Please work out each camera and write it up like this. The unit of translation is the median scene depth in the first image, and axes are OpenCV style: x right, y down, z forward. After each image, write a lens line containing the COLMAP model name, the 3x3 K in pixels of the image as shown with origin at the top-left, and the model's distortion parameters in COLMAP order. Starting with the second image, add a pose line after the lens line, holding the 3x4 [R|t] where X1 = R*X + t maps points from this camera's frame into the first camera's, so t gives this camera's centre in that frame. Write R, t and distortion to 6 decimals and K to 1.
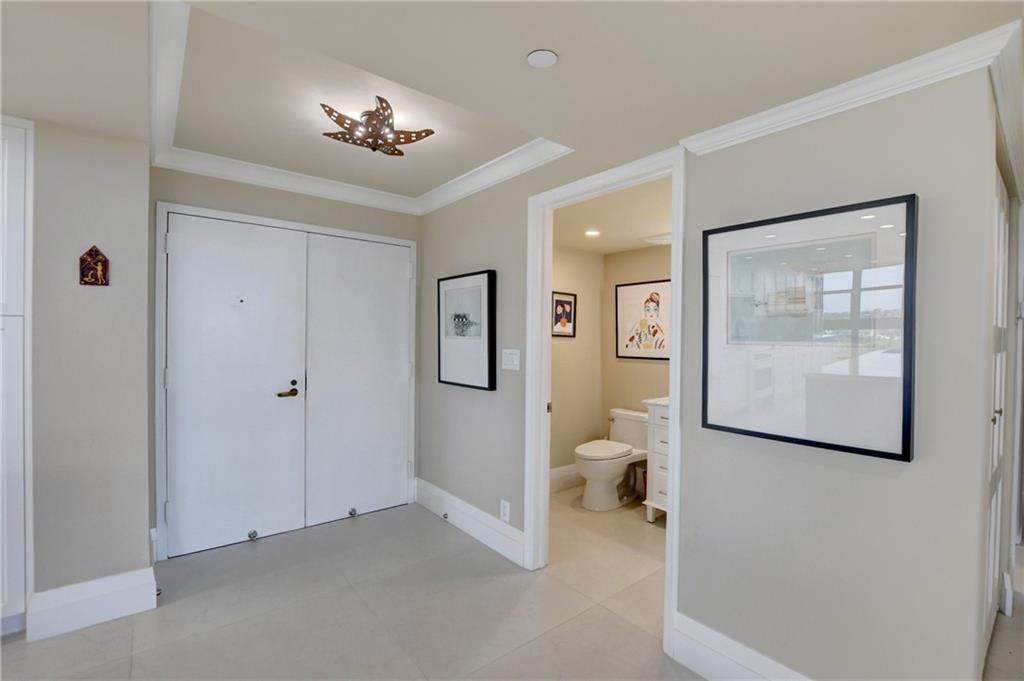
lens RADIAL K [[450.2, 0, 510.6], [0, 450.2, 343.0], [0, 0, 1]] dist [-0.027055, 0.001125]
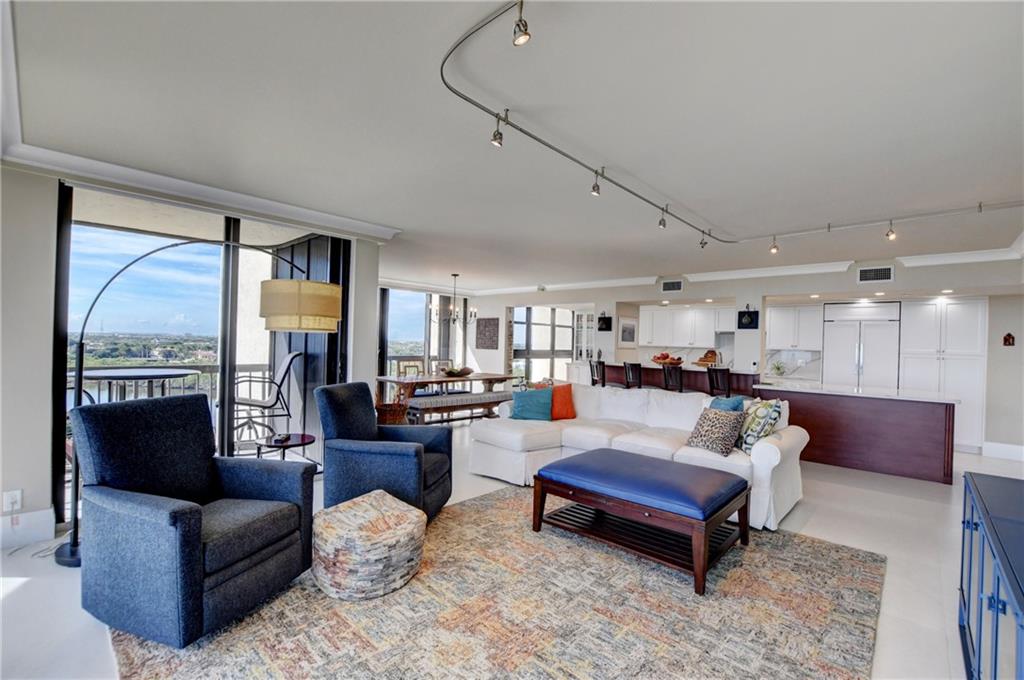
lens RADIAL K [[450.2, 0, 510.6], [0, 450.2, 342.5], [0, 0, 1]] dist [-0.027055, 0.001125]
pose [[0.144731, -0.007146, -0.989445, 1.186232], [-0.036603, 0.999251, -0.012571, 0.007773], [0.988794, 0.038036, 0.144361, -2.203314]]
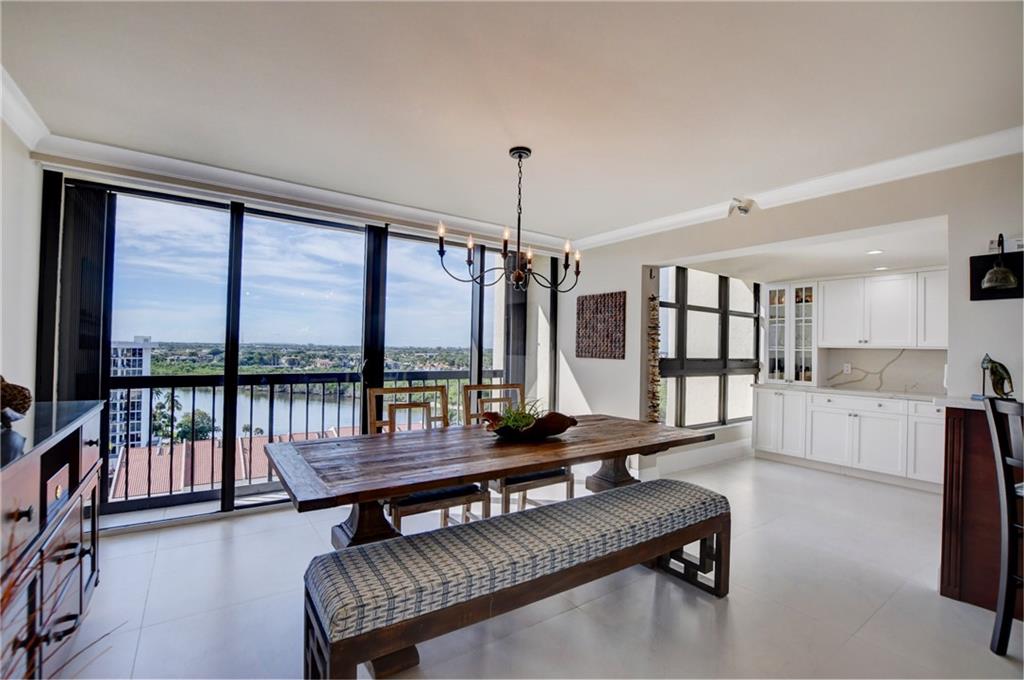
lens RADIAL K [[449.0, 0, 508.8], [0, 449.0, 343.1], [0, 0, 1]] dist [-0.030371, 0.000967]
pose [[-0.063376, -0.023132, -0.997722, -0.761688], [-0.032220, 0.999258, -0.021121, 0.011098], [0.997469, 0.030808, -0.064074, -2.104156]]
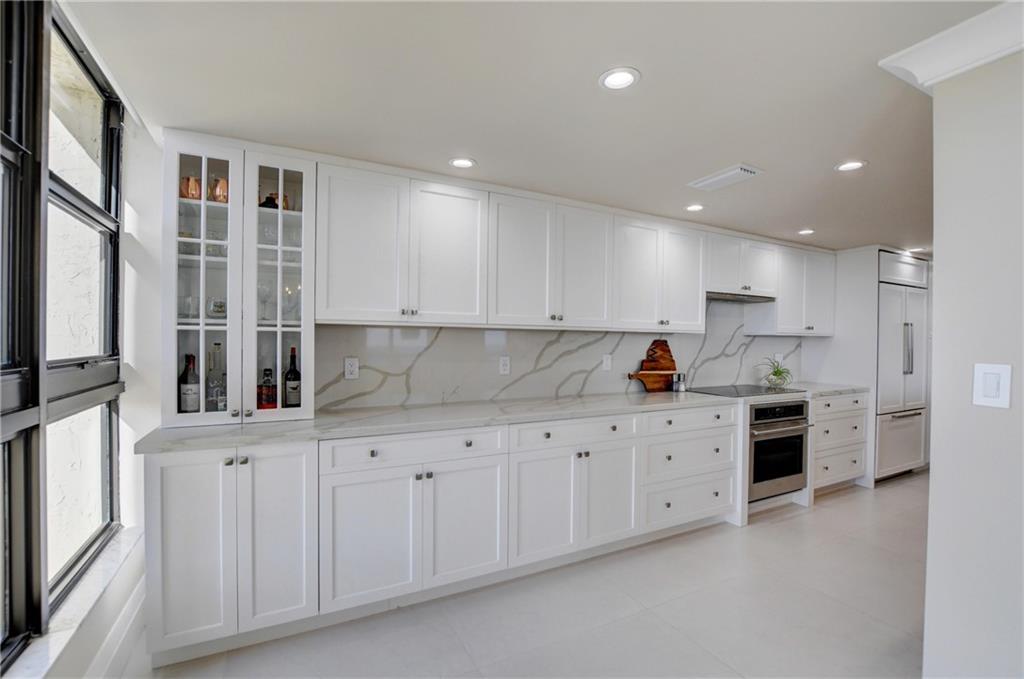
lens RADIAL K [[459.6, 0, 514.0], [0, 459.6, 340.4], [0, 0, 1]] dist [-0.025963, -0.000041]
pose [[0.980973, -0.001906, -0.194137, -2.379937], [-0.000313, 0.999935, -0.011397, -0.015875], [0.194146, 0.011241, 0.980908, -1.579860]]
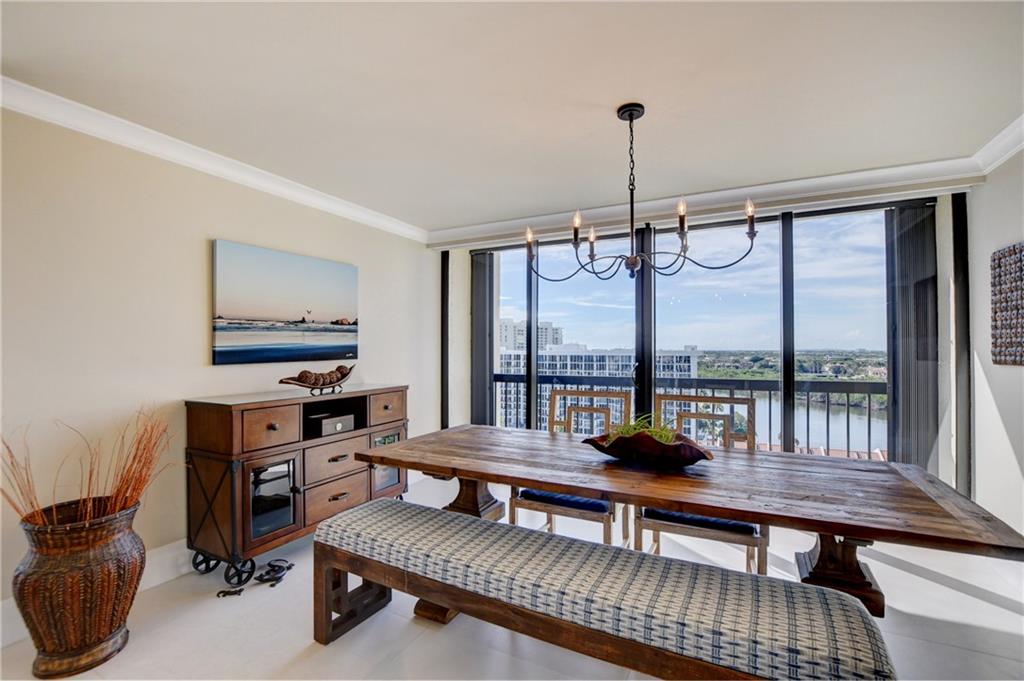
lens RADIAL K [[449.2, 0, 510.2], [0, 449.2, 343.5], [0, 0, 1]] dist [-0.045386, 0.000114]
pose [[-0.915781, -0.017043, -0.401316, -1.254467], [-0.015451, 0.999855, -0.007205, -0.001552], [0.401380, -0.000397, -0.915911, -1.463872]]
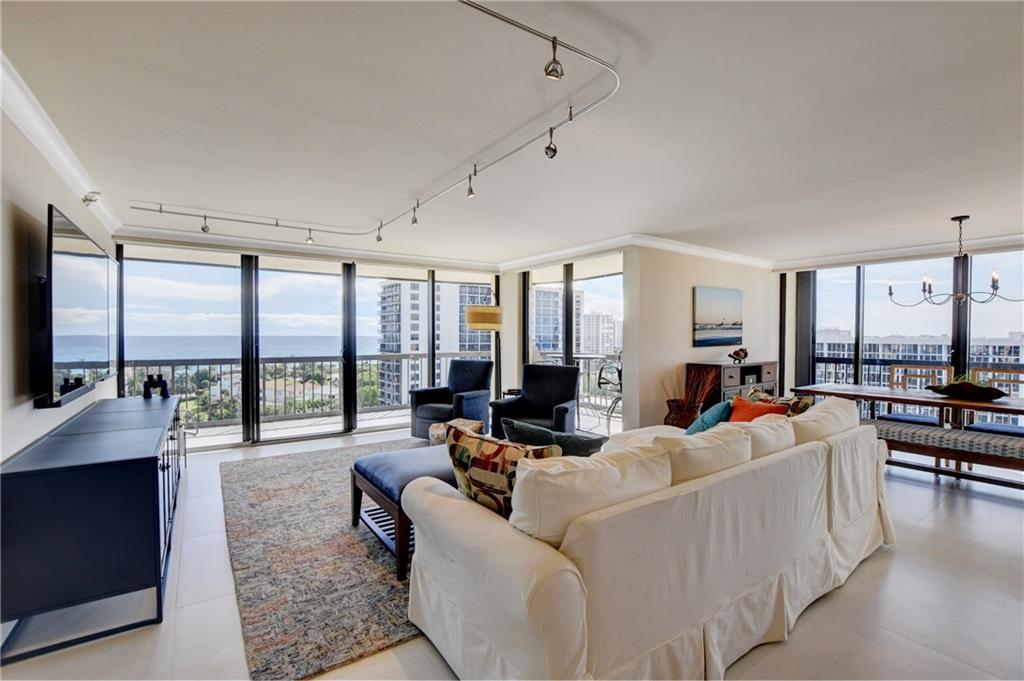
lens RADIAL K [[450.2, 0, 510.6], [0, 450.2, 343.0], [0, 0, 1]] dist [-0.027055, 0.001125]
pose [[-0.997578, -0.015750, 0.067743, -0.251616], [-0.013746, 0.999457, 0.029948, -0.021656], [-0.068178, 0.028944, -0.997253, -0.404747]]
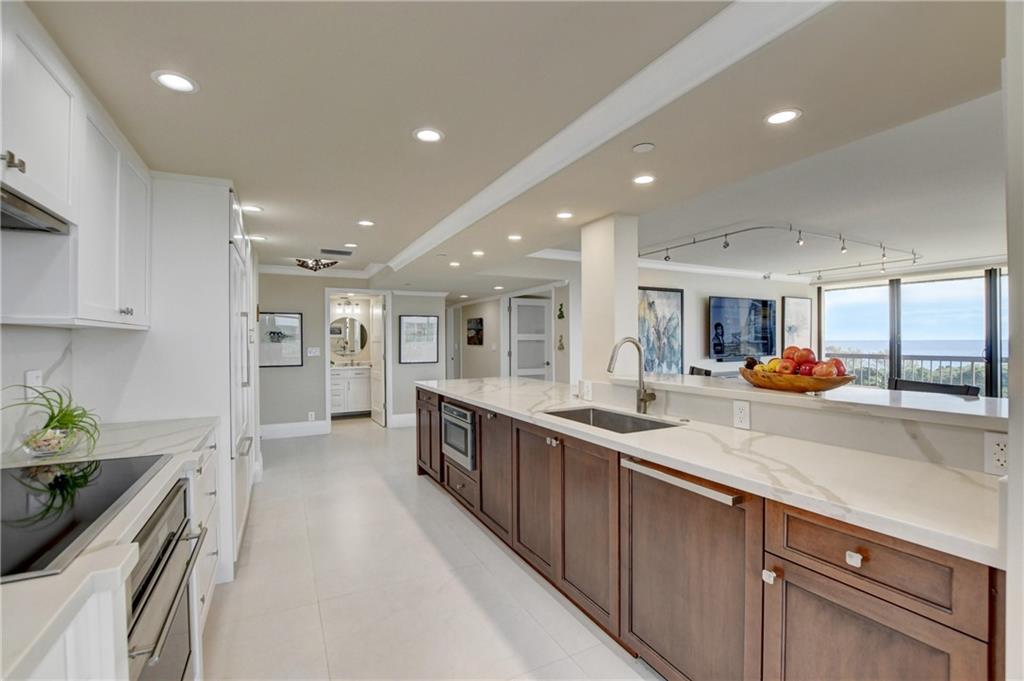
lens RADIAL K [[450.2, 0, 510.6], [0, 450.2, 343.0], [0, 0, 1]] dist [-0.027055, 0.001125]
pose [[0.199554, -0.017071, 0.979738, -2.252239], [0.019397, 0.999721, 0.013469, -0.023287], [-0.979695, 0.016316, 0.199829, -0.534347]]
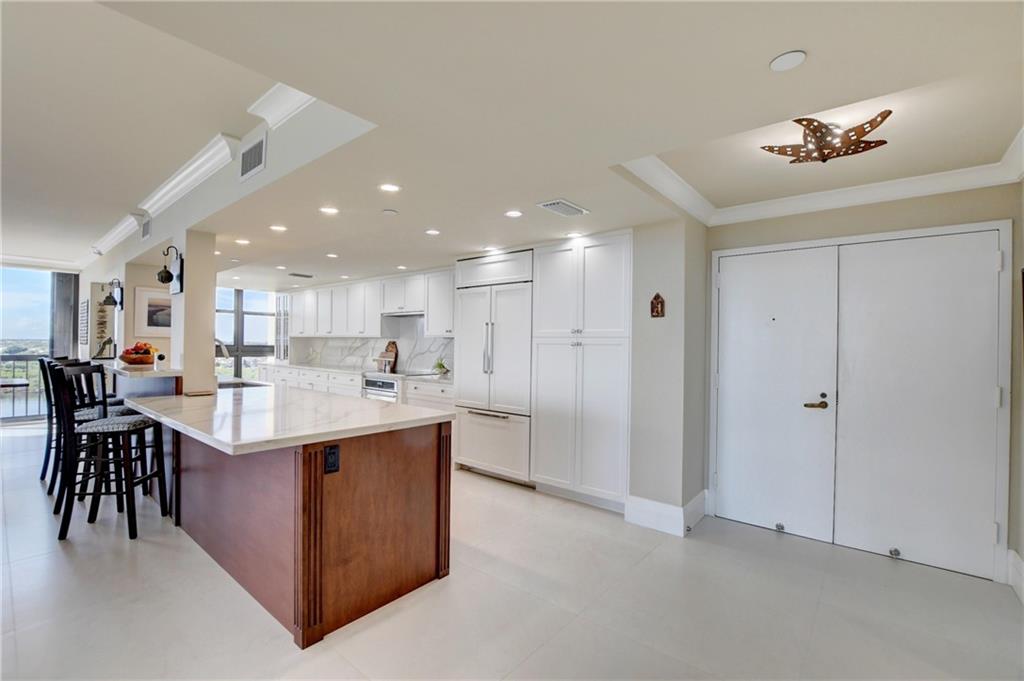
lens RADIAL K [[449.0, 0, 508.8], [0, 449.0, 343.6], [0, 0, 1]] dist [-0.030371, 0.000967]
pose [[0.196322, -0.010449, -0.980484, 0.429192], [-0.022349, 0.999636, -0.015128, 0.002024], [0.980285, 0.024883, 0.196017, 0.113021]]
